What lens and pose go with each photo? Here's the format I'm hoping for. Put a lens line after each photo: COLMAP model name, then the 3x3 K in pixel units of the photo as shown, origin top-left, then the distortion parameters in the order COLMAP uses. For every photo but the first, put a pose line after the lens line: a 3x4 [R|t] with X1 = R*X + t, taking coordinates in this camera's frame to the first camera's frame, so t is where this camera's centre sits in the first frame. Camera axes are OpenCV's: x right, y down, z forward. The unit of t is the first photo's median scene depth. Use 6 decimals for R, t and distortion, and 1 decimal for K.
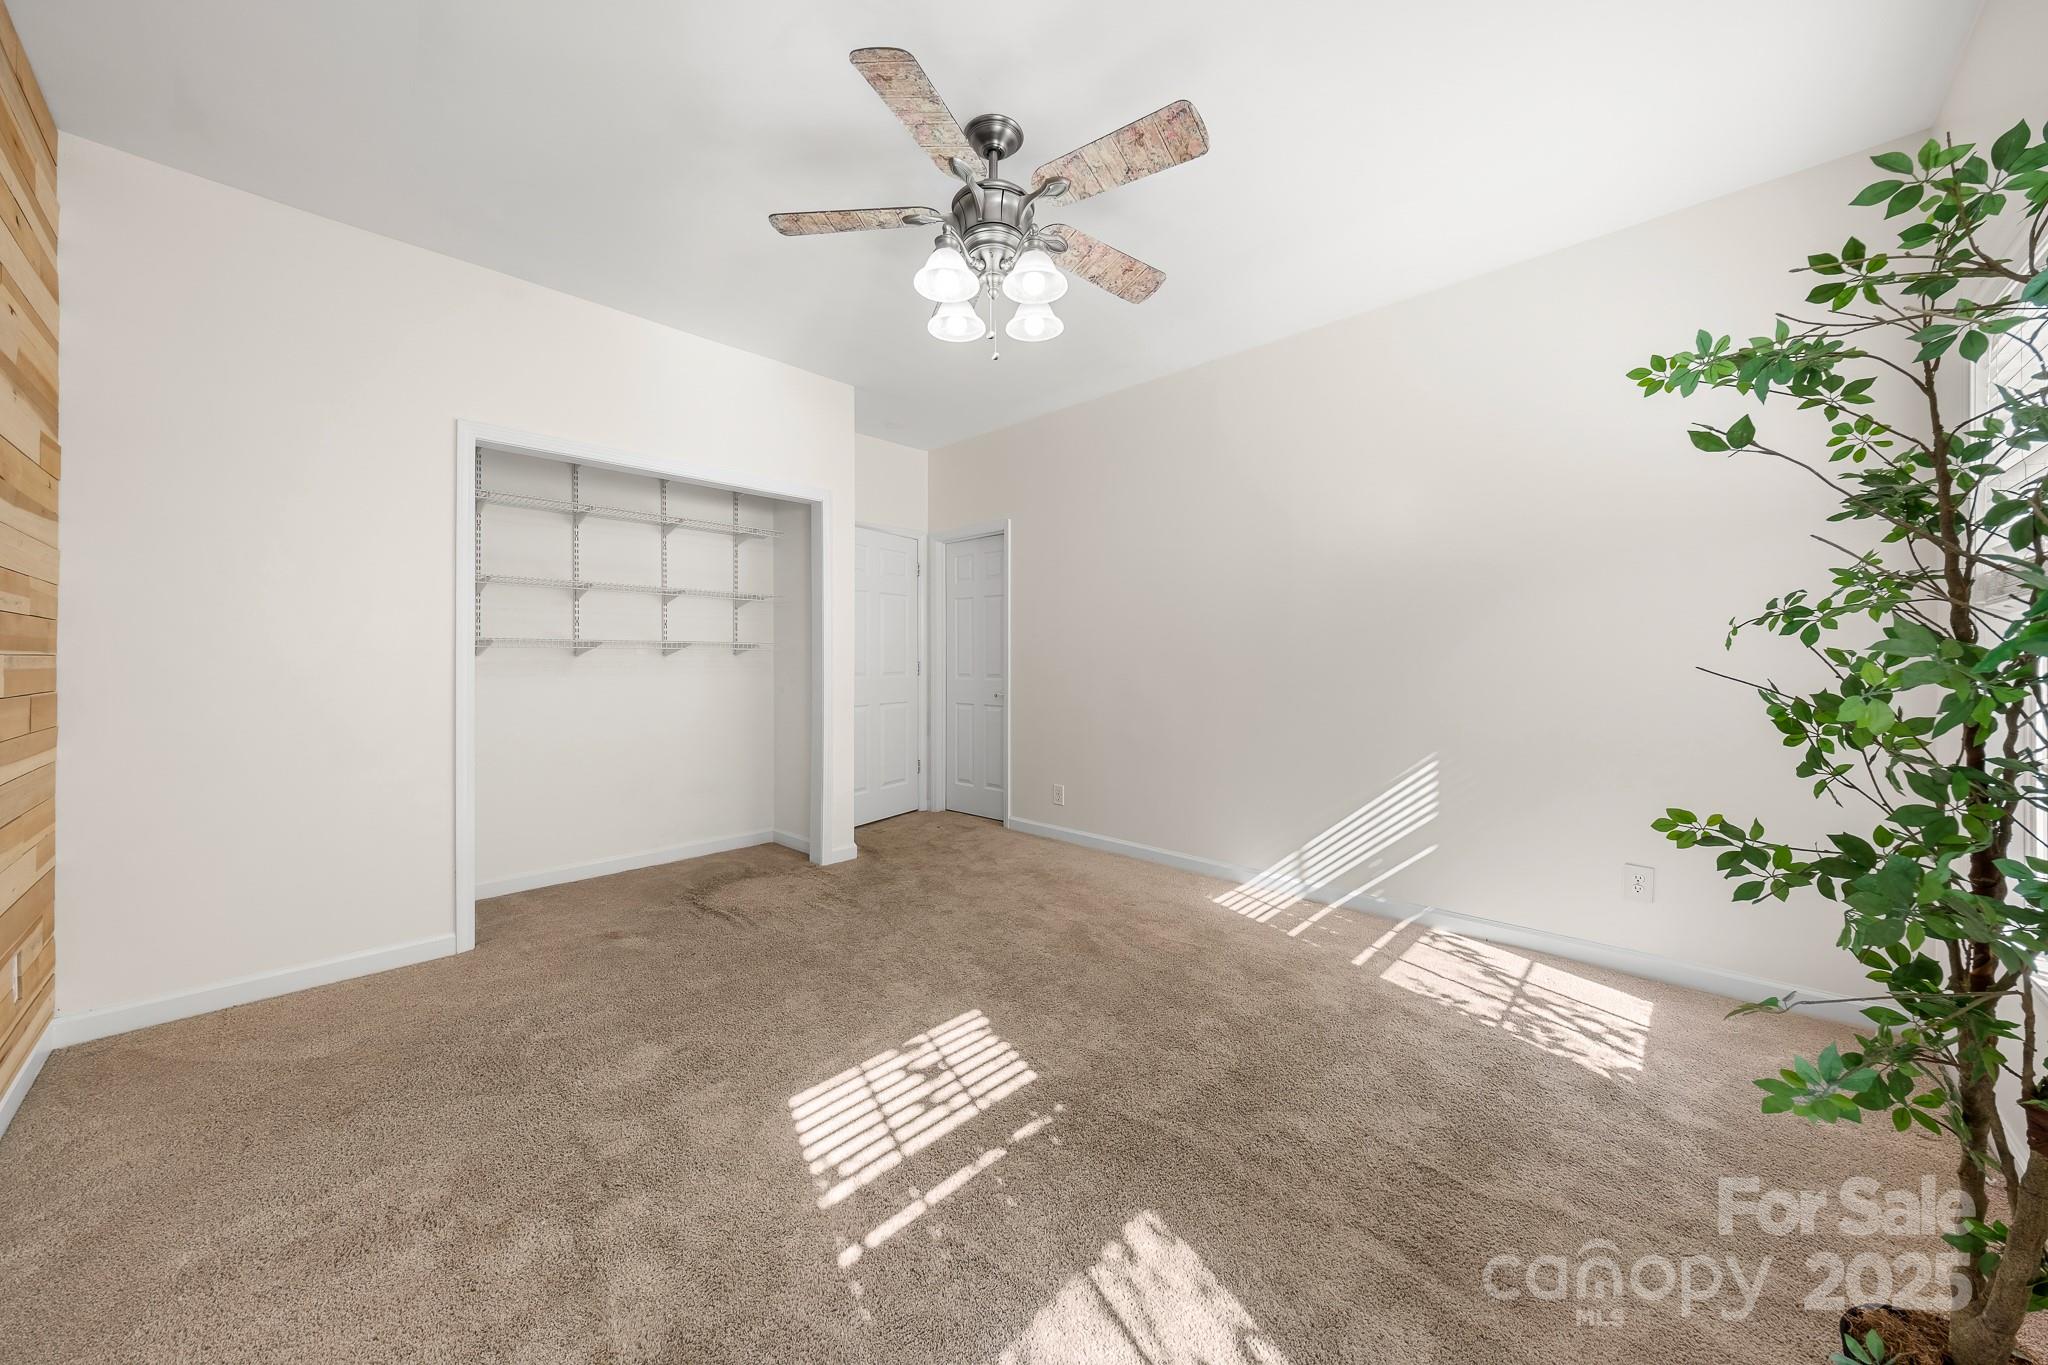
lens RADIAL K [[706.5, 0, 1028.7], [0, 706.5, 673.6], [0, 0, 1]] dist [0.007109, -0.000257]
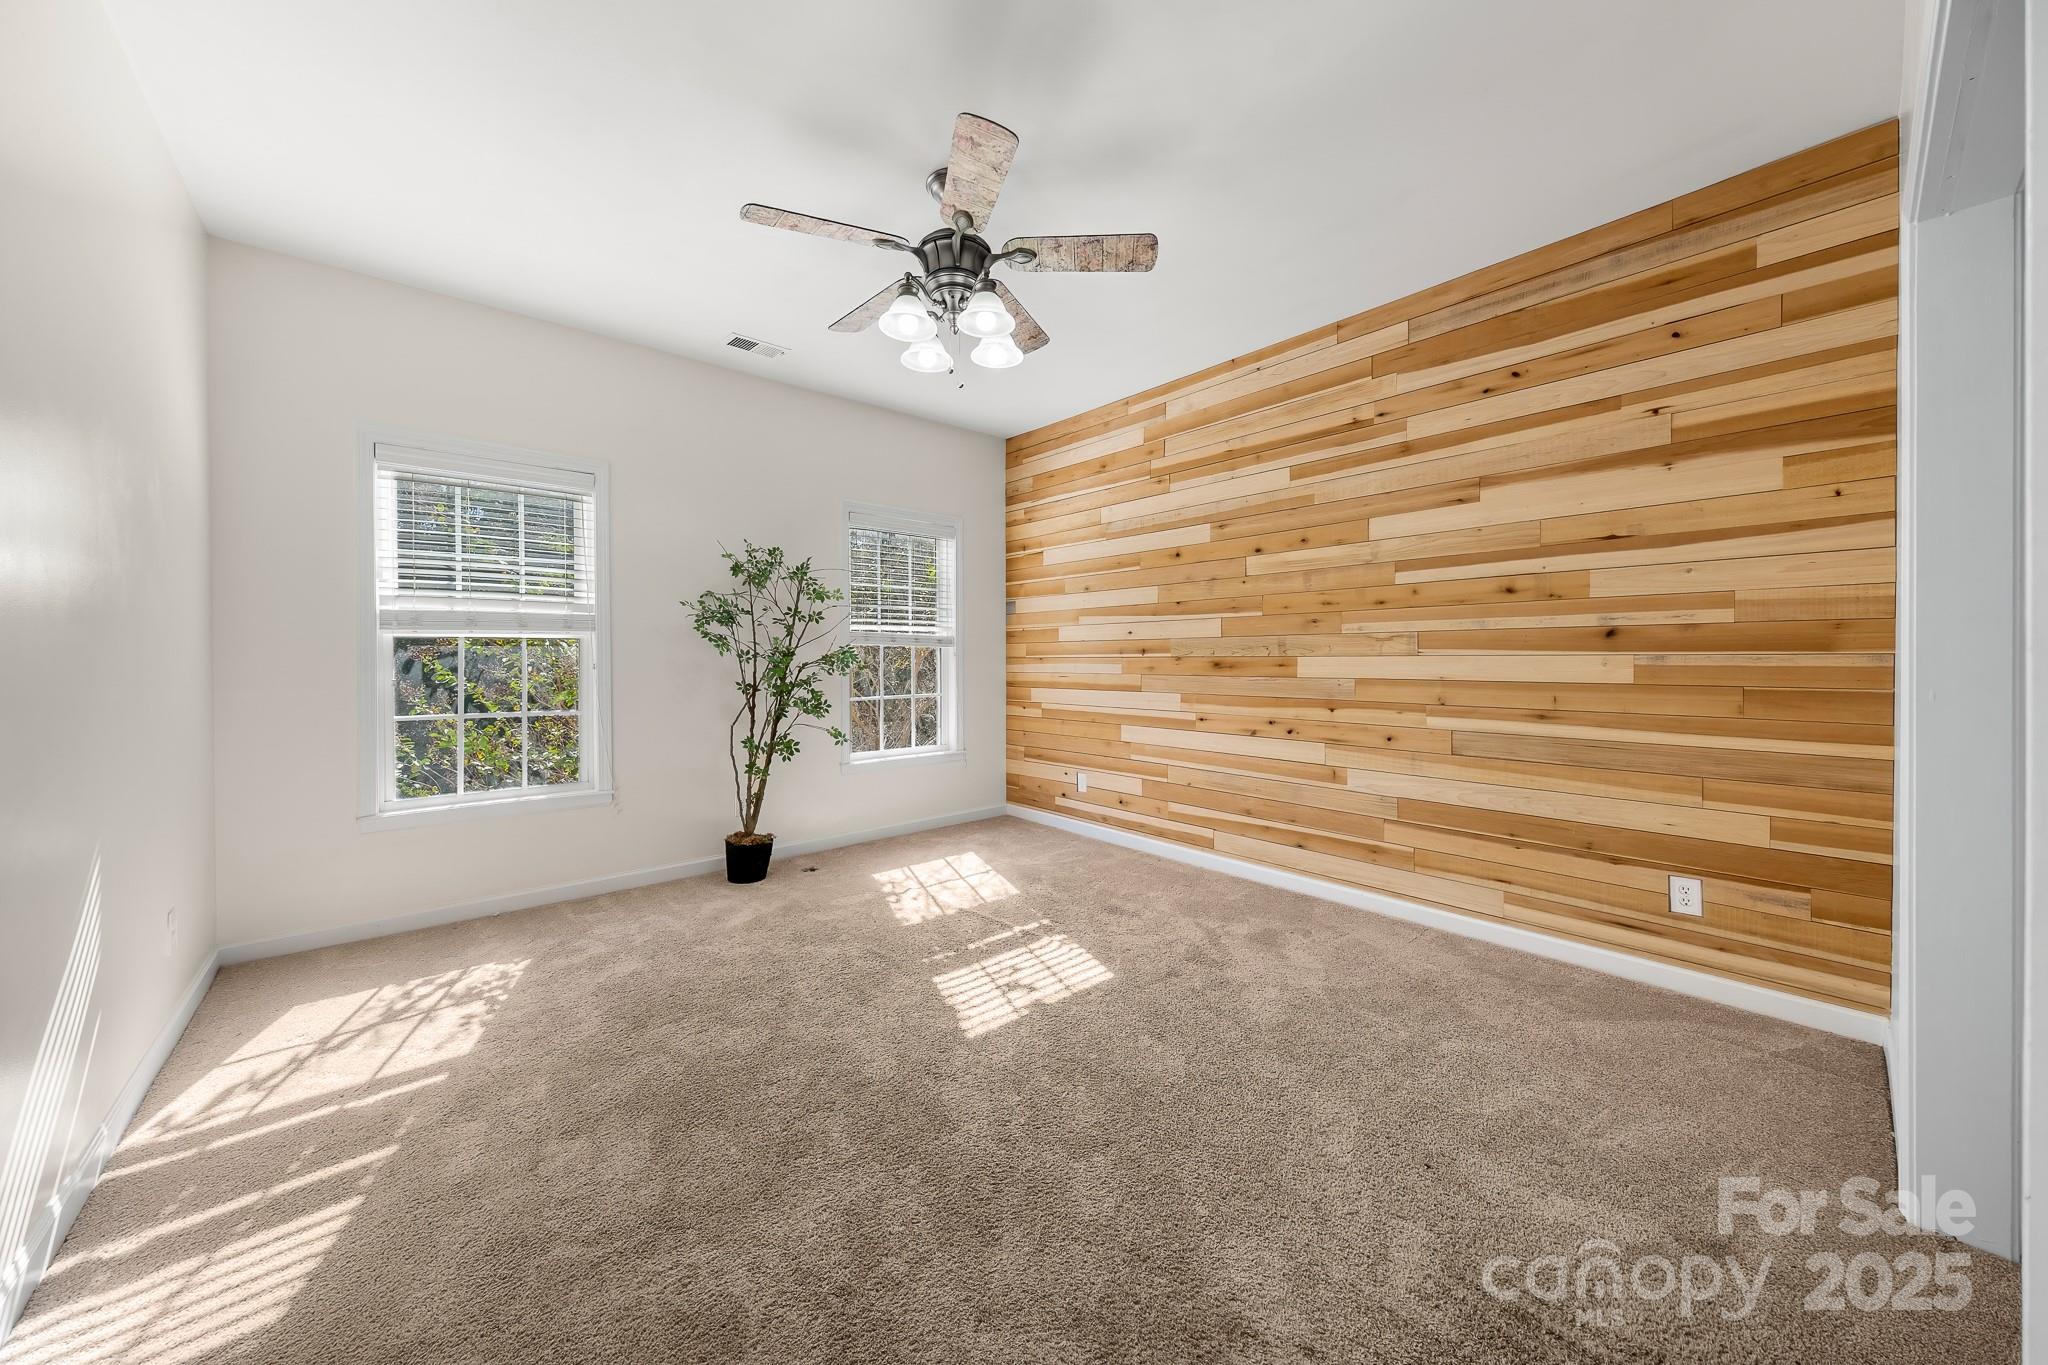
lens RADIAL K [[706.5, 0, 1028.7], [0, 706.5, 673.6], [0, 0, 1]] dist [0.007109, -0.000257]
pose [[-0.996459, -0.001102, 0.084076, -0.246185], [0.002659, 0.999001, 0.044608, -0.046088], [-0.084041, 0.044674, -0.995460, 2.029565]]
